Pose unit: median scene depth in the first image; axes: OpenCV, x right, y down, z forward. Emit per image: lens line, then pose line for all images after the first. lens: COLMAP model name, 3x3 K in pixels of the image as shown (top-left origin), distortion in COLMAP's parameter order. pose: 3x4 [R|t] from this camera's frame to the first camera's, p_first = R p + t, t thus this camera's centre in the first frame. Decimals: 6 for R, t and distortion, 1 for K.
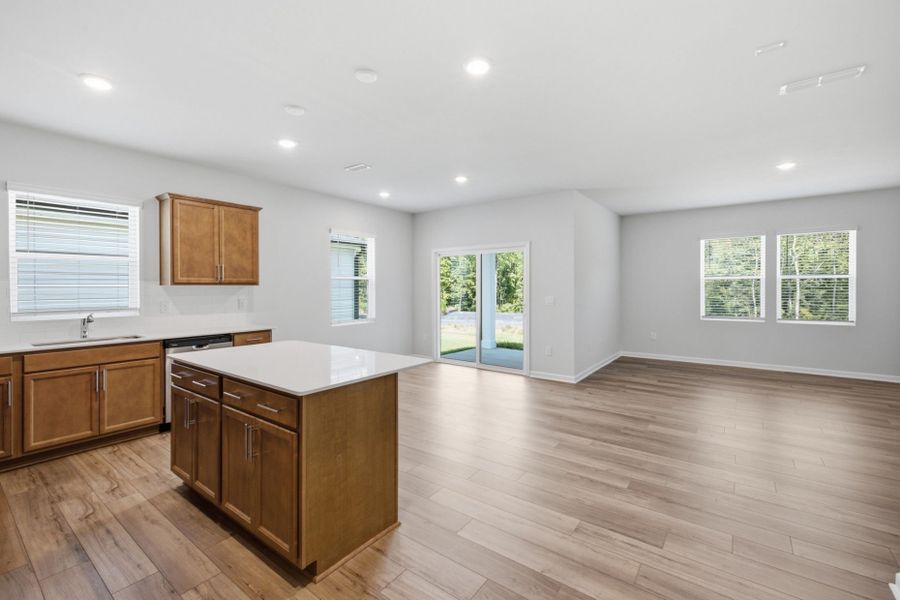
lens RADIAL K [[385.5, 0, 446.1], [0, 385.5, 287.5], [0, 0, 1]] dist [-0.000148, -0.000188]
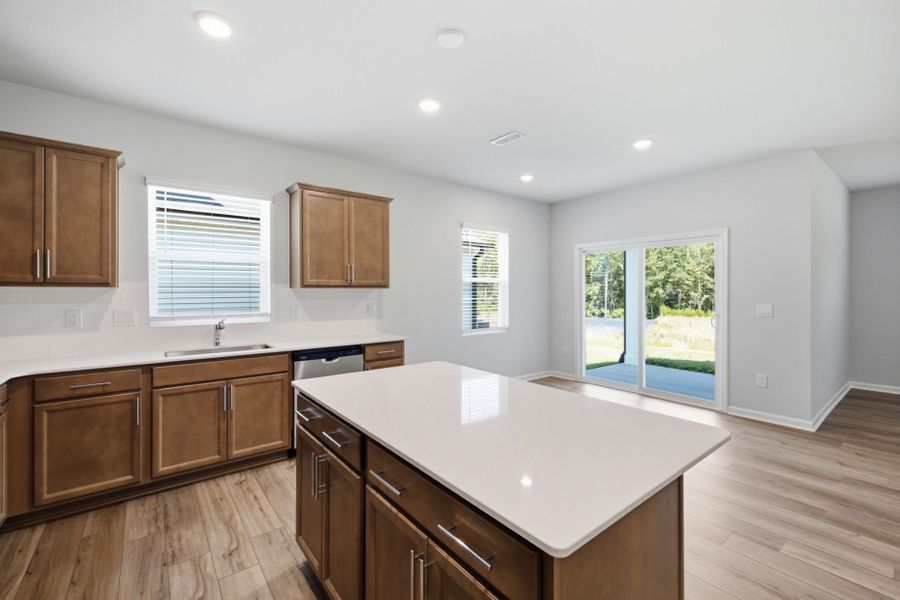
lens RADIAL K [[379.1, 0, 445.2], [0, 379.1, 291.0], [0, 0, 1]] dist [0.001855, -0.000024]
pose [[0.965027, 0.002373, -0.262138, -0.165249], [-0.002398, 0.999997, 0.000224, 0.000011], [0.262138, 0.000412, 0.965030, 0.247531]]
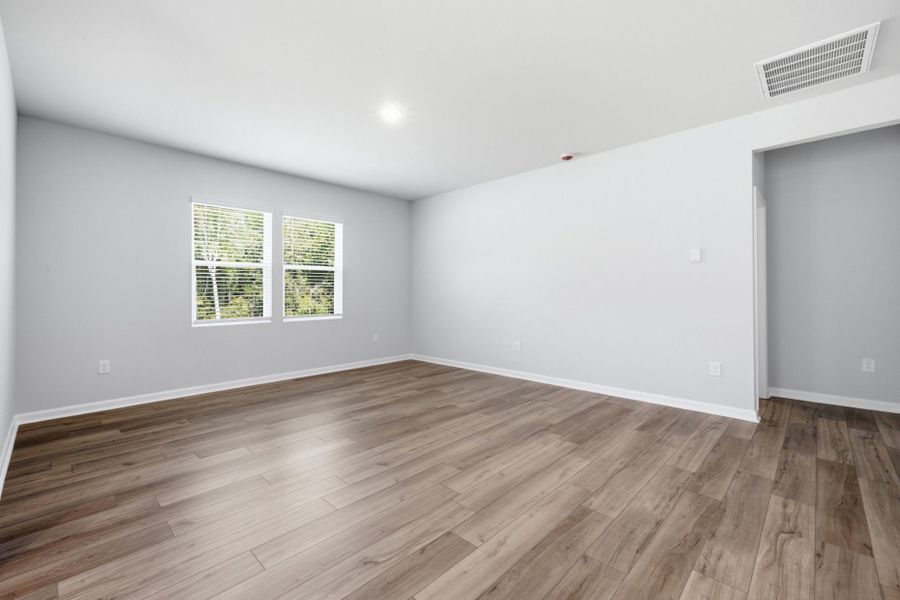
lens RADIAL K [[385.5, 0, 446.1], [0, 385.5, 287.5], [0, 0, 1]] dist [-0.000148, -0.000188]
pose [[0.127751, 0.016512, 0.991669, 0.140000], [0.003956, 0.999845, -0.017158, 0.055371], [-0.991798, 0.006115, 0.127665, 0.879632]]
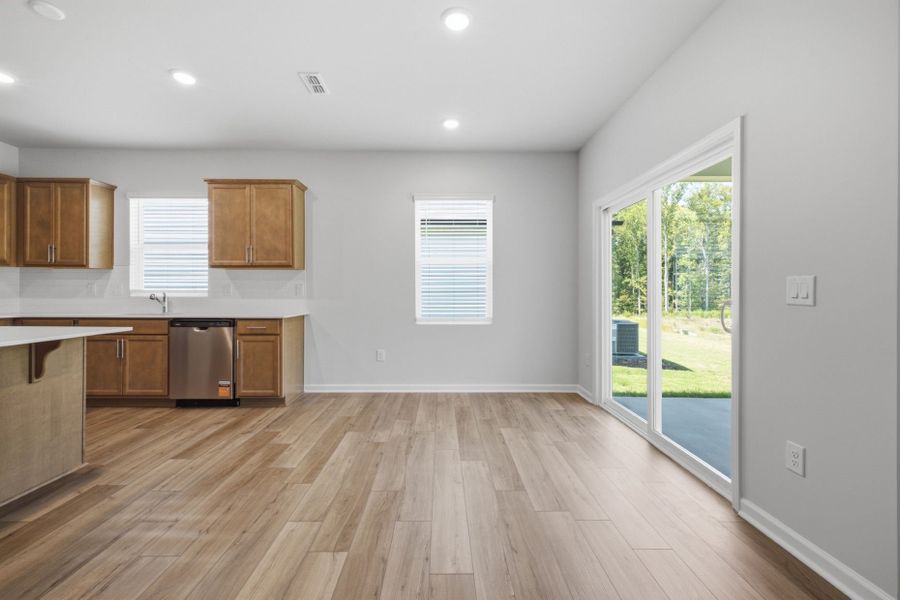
lens RADIAL K [[379.1, 0, 445.2], [0, 379.1, 291.0], [0, 0, 1]] dist [0.001855, -0.000024]
pose [[0.607421, 0.001443, -0.794379, 0.481290], [-0.004483, 0.999989, -0.001611, 0.054046], [0.794368, 0.004540, 0.607420, 0.873716]]
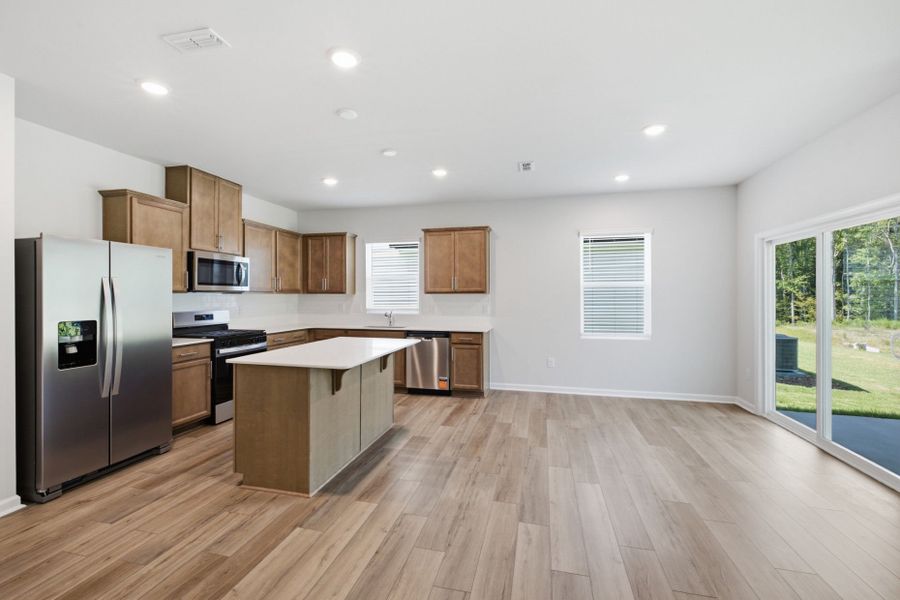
lens RADIAL K [[385.2, 0, 446.4], [0, 385.2, 296.6], [0, 0, 1]] dist [0.002585, -0.000070]
pose [[0.385406, 0.003206, -0.922741, 0.619821], [-0.001165, 0.999995, 0.002987, 0.000439], [0.922746, -0.000076, 0.385408, 0.519936]]
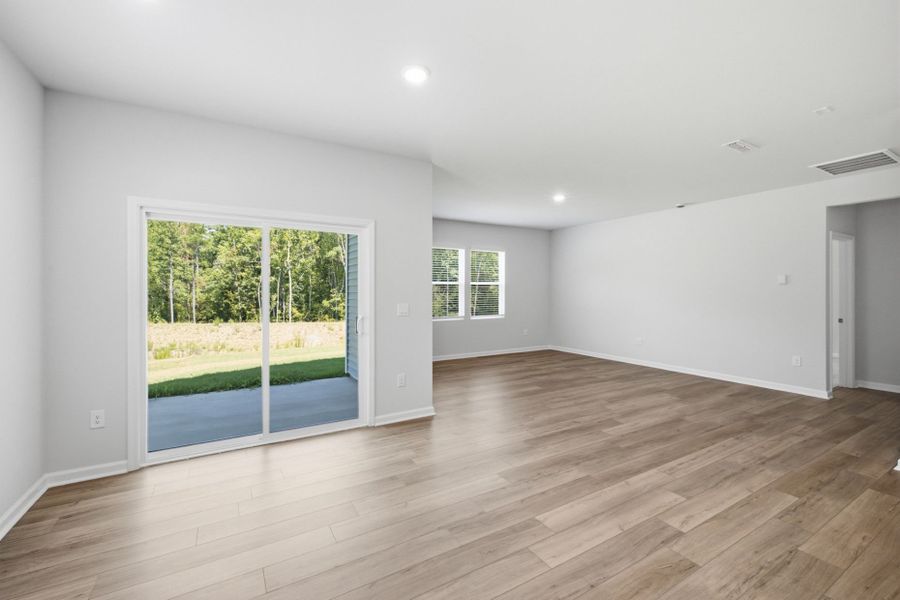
lens RADIAL K [[379.1, 0, 445.2], [0, 379.1, 291.0], [0, 0, 1]] dist [0.001855, -0.000024]
pose [[0.392718, 0.002096, 0.919657, -0.490718], [0.000855, 0.999996, -0.002644, 0.004513], [-0.919659, 0.001825, 0.392714, 0.943171]]
